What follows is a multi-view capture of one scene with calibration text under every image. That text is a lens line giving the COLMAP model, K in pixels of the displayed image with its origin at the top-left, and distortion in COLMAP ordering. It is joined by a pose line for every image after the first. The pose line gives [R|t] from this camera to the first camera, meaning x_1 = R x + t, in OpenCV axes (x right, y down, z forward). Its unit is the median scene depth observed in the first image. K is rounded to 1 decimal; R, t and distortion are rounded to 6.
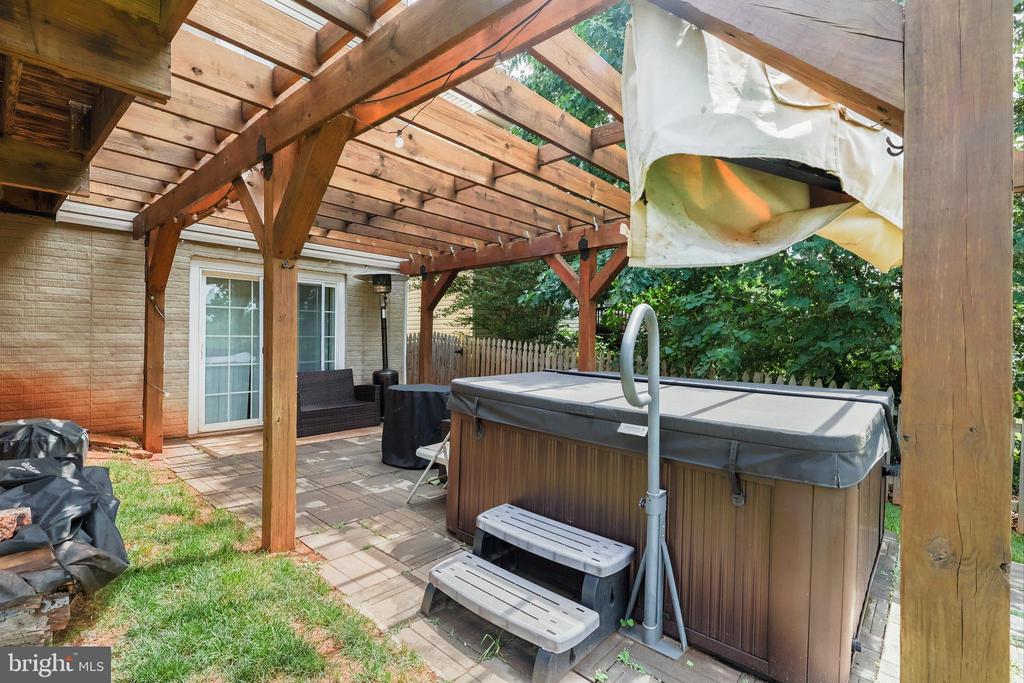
lens RADIAL K [[470.4, 0, 511.7], [0, 470.4, 338.4], [0, 0, 1]] dist [0.001563, 0.000585]
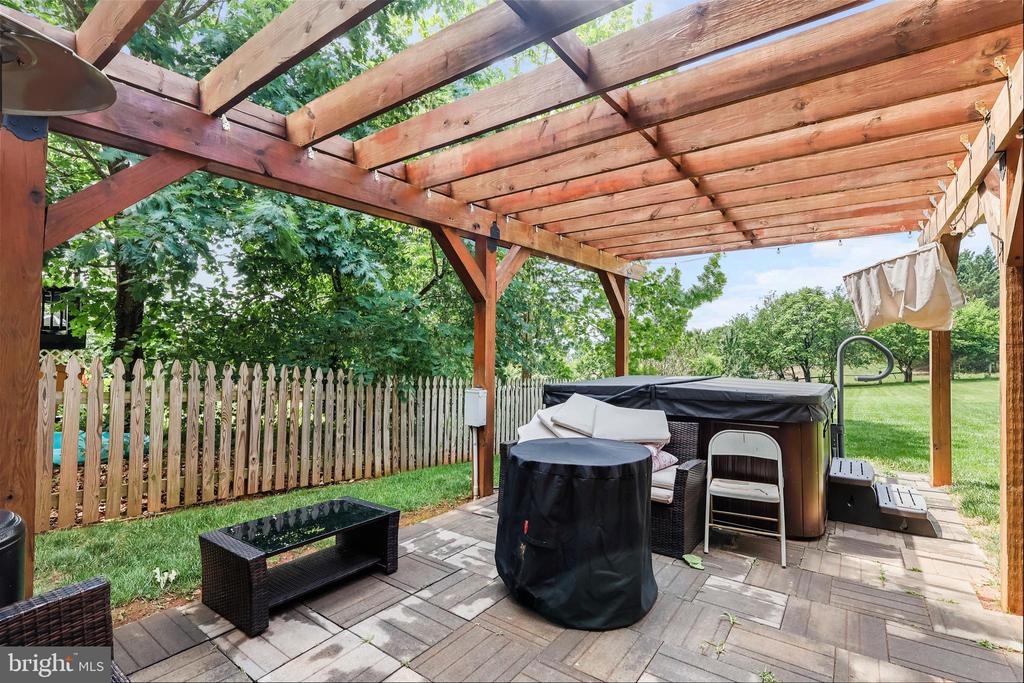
lens RADIAL K [[470.4, 0, 514.0], [0, 470.4, 340.3], [0, 0, 1]] dist [0.001563, 0.000585]
pose [[-0.098403, 0.002918, 0.995142, -1.015790], [-0.003520, 0.999988, -0.003281, -0.023968], [-0.995140, -0.003826, -0.098391, 1.624222]]
